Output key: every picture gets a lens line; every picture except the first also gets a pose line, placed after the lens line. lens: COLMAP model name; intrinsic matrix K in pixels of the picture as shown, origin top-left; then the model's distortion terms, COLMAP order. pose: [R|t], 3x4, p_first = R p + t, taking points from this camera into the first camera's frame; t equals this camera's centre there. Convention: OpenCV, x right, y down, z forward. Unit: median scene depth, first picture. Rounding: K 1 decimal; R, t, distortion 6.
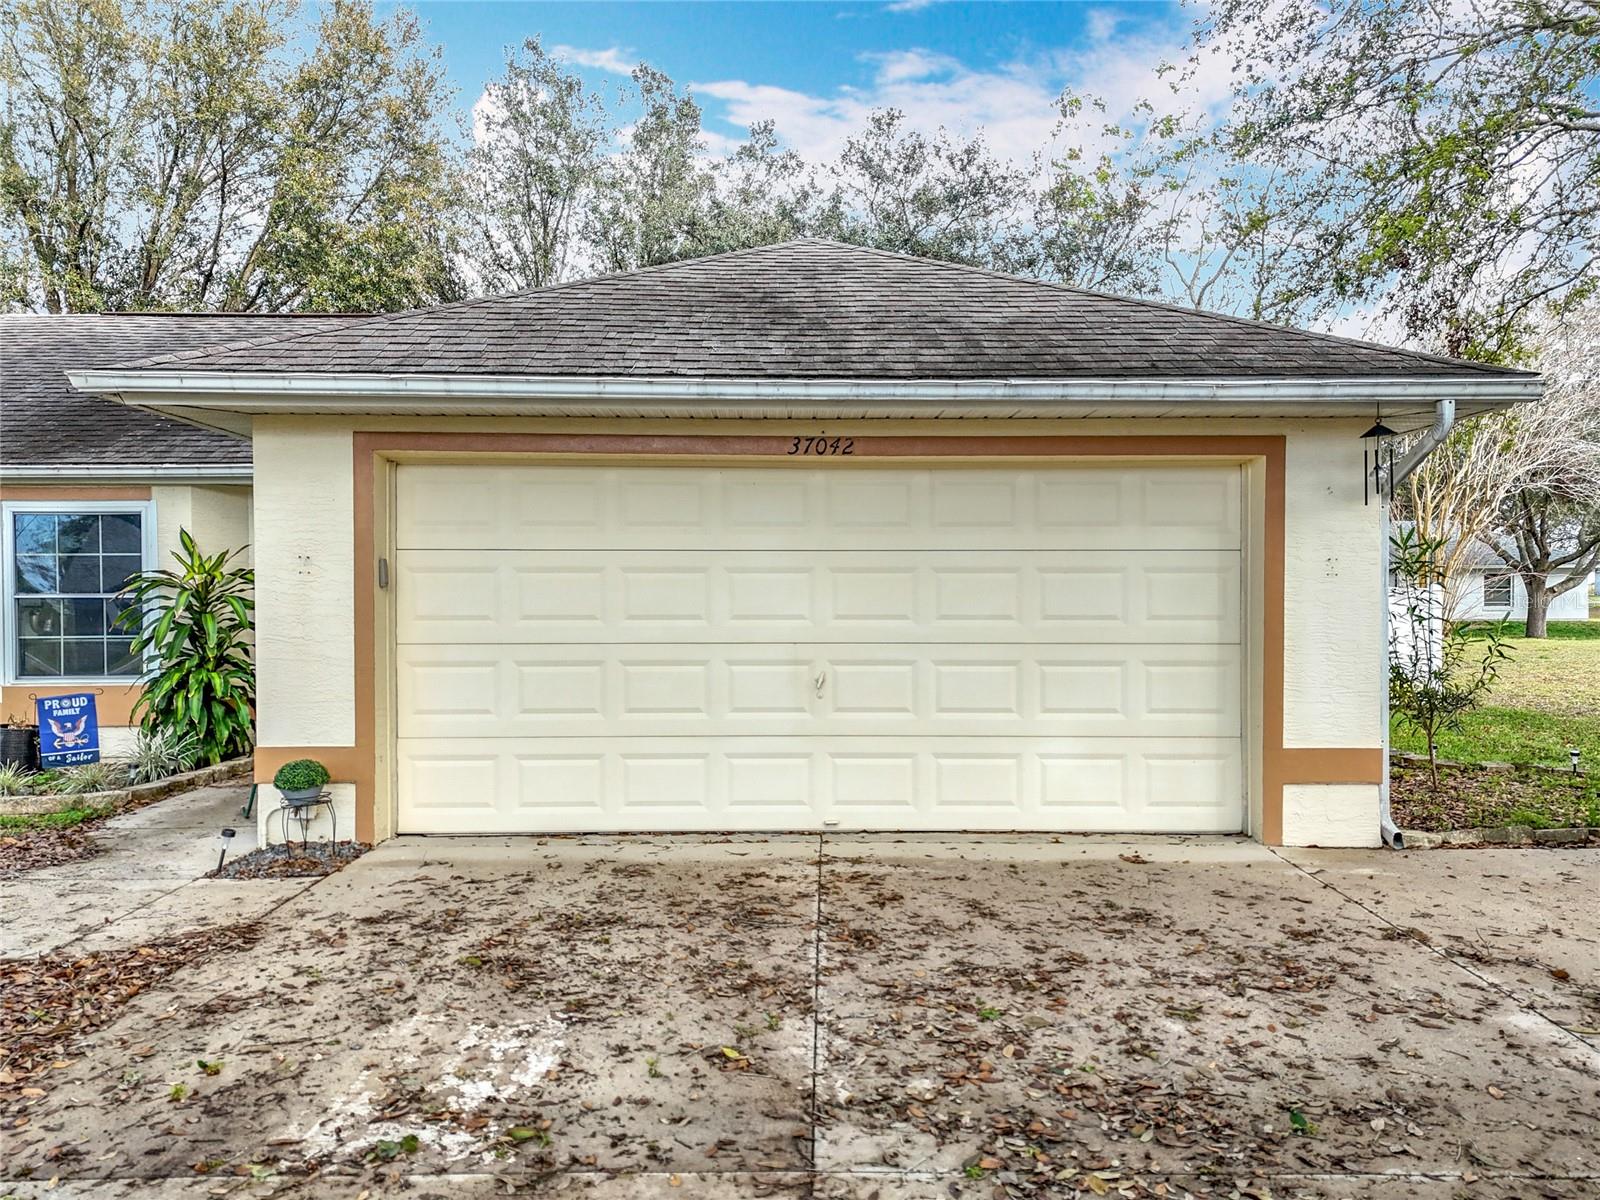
lens RADIAL K [[1210.9, 0, 800.0], [0, 1210.9, 600.0], [0, 0, 1]] dist [0.060016, -0.068593]
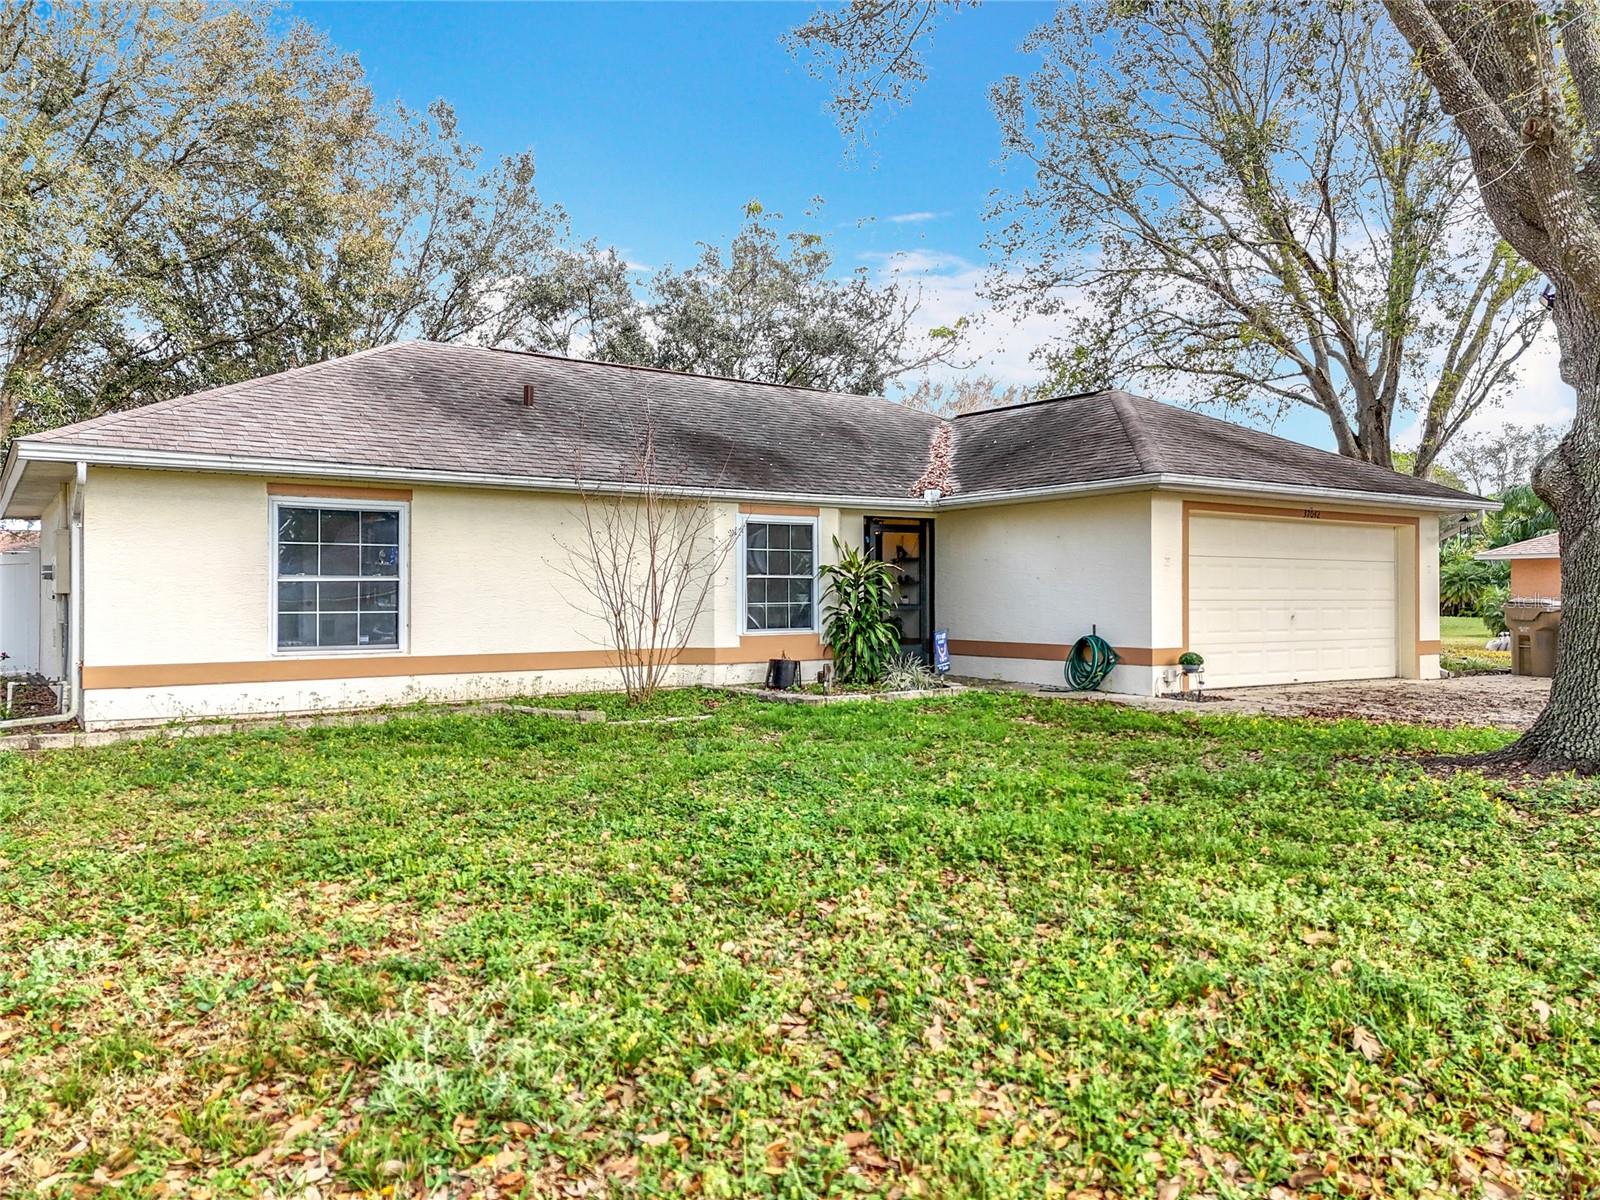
lens RADIAL K [[1160.7, 0, 727.5], [0, 1160.7, 593.7], [0, 0, 1]] dist [0.060987, -0.044557]
pose [[0.843811, 0.003829, 0.536627, -2.105308], [-0.002587, 0.999992, -0.003068, 0.033617], [-0.536634, 0.001201, 0.843814, -0.292362]]
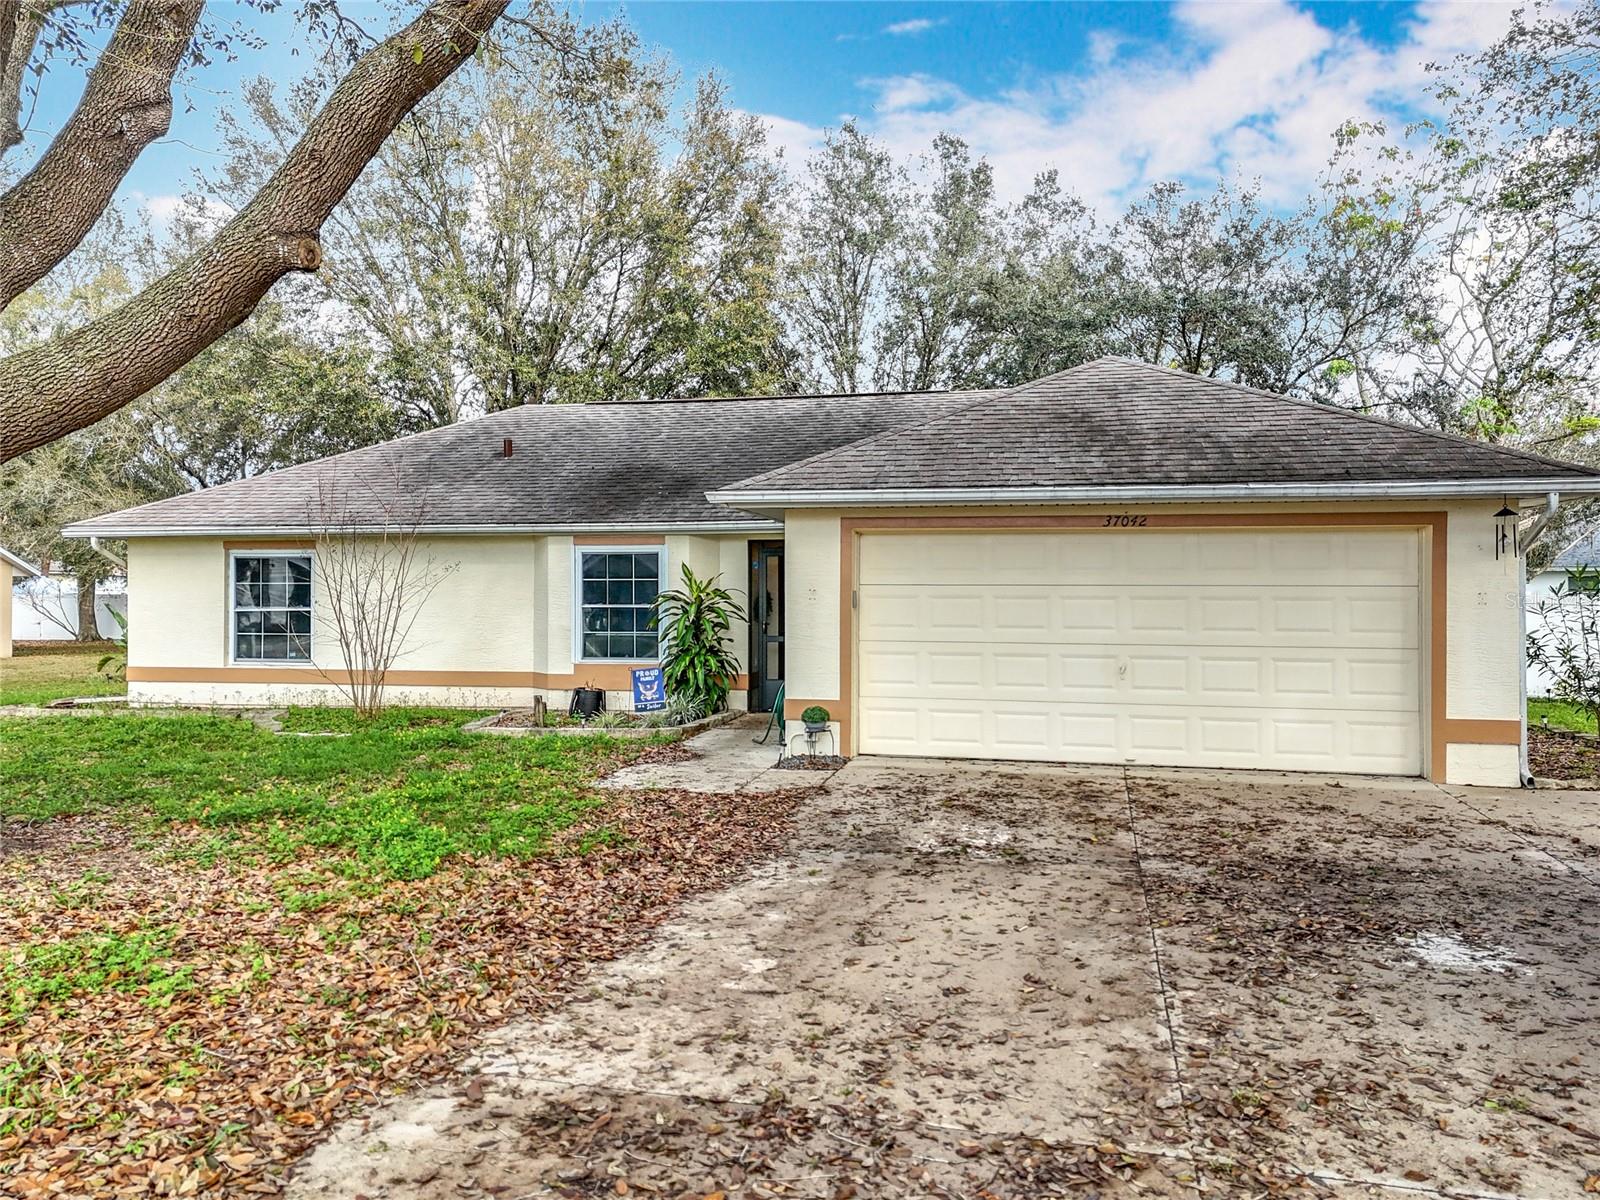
lens RADIAL K [[1203.8, 0, 766.5], [0, 1203.8, 585.4], [0, 0, 1]] dist [0.060568, -0.069661]
pose [[0.970779, 0.002285, -0.239962, -0.058010], [-0.004187, 0.999964, -0.007417, -0.028261], [0.239937, 0.008205, 0.970754, -0.656275]]
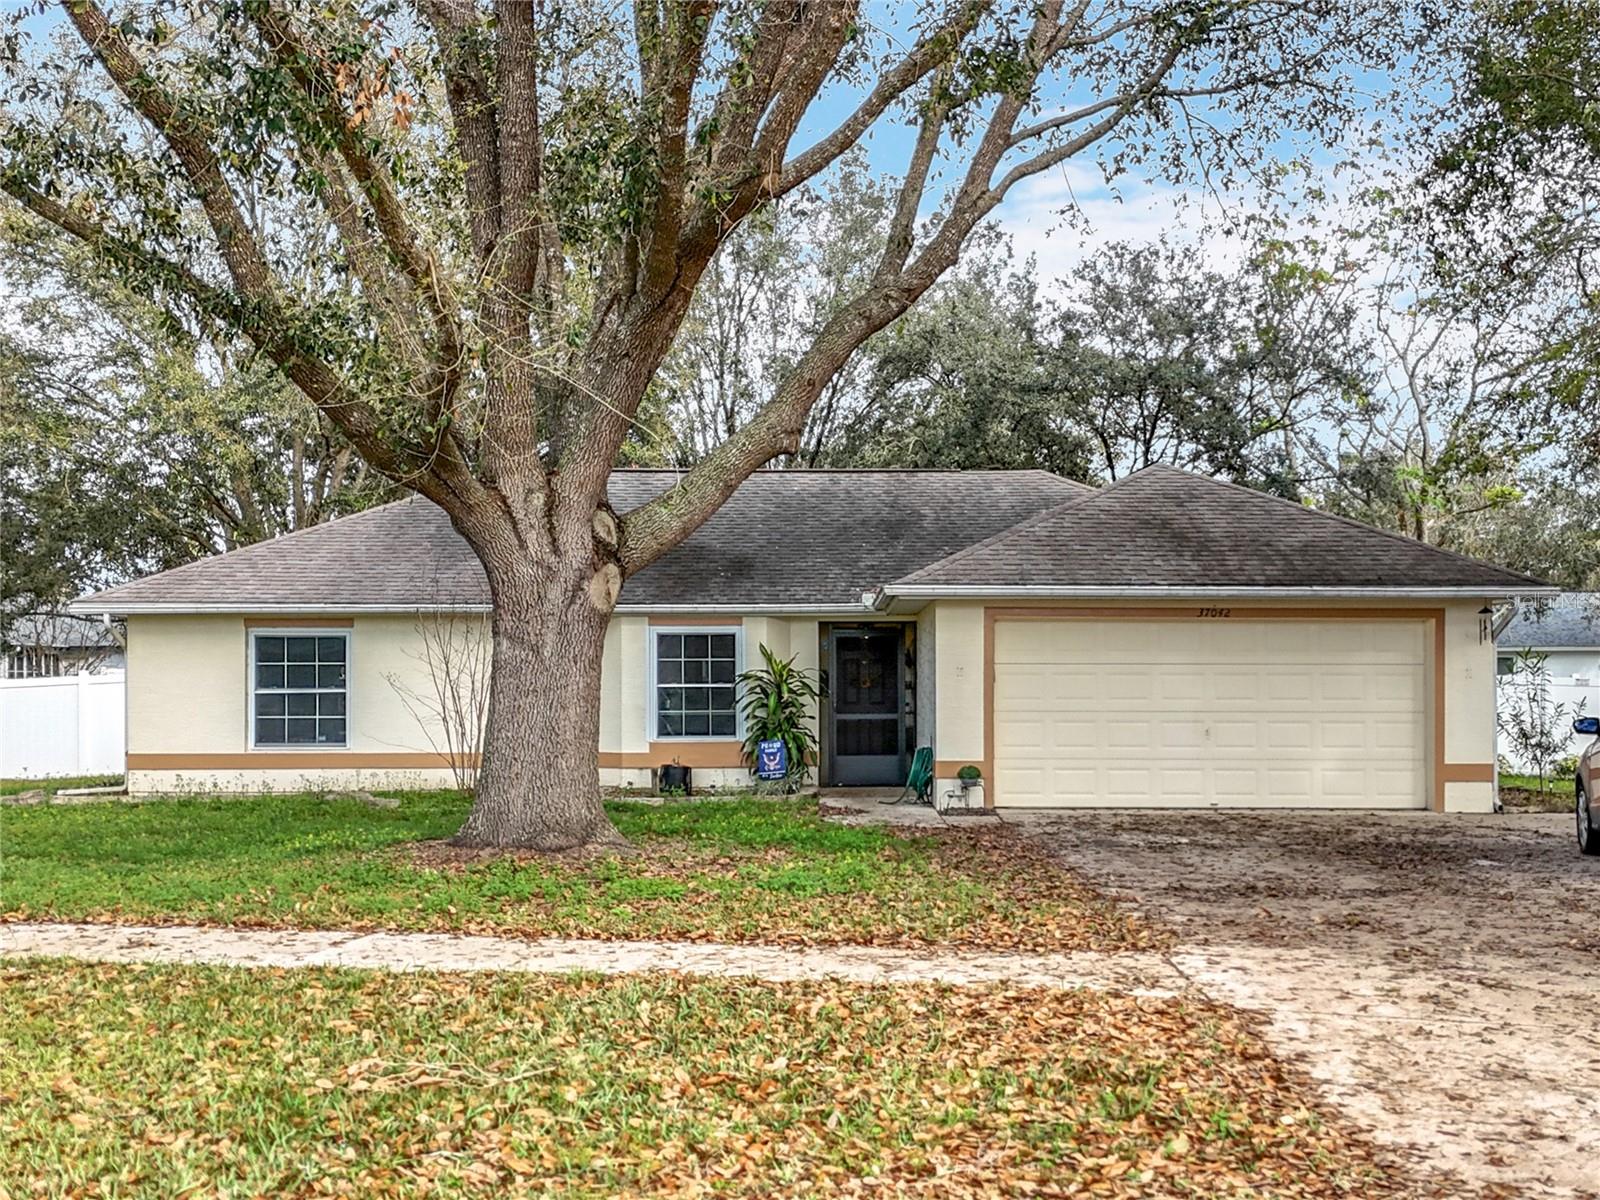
lens RADIAL K [[1746.8, 0, 806.9], [0, 1746.8, 656.3], [0, 0, 1]] dist [0.015407, -0.014667]
pose [[0.999839, 0.000803, -0.017899, -0.594906], [-0.001078, 0.999881, -0.015381, -0.009717], [0.017885, 0.015398, 0.999721, -1.877207]]
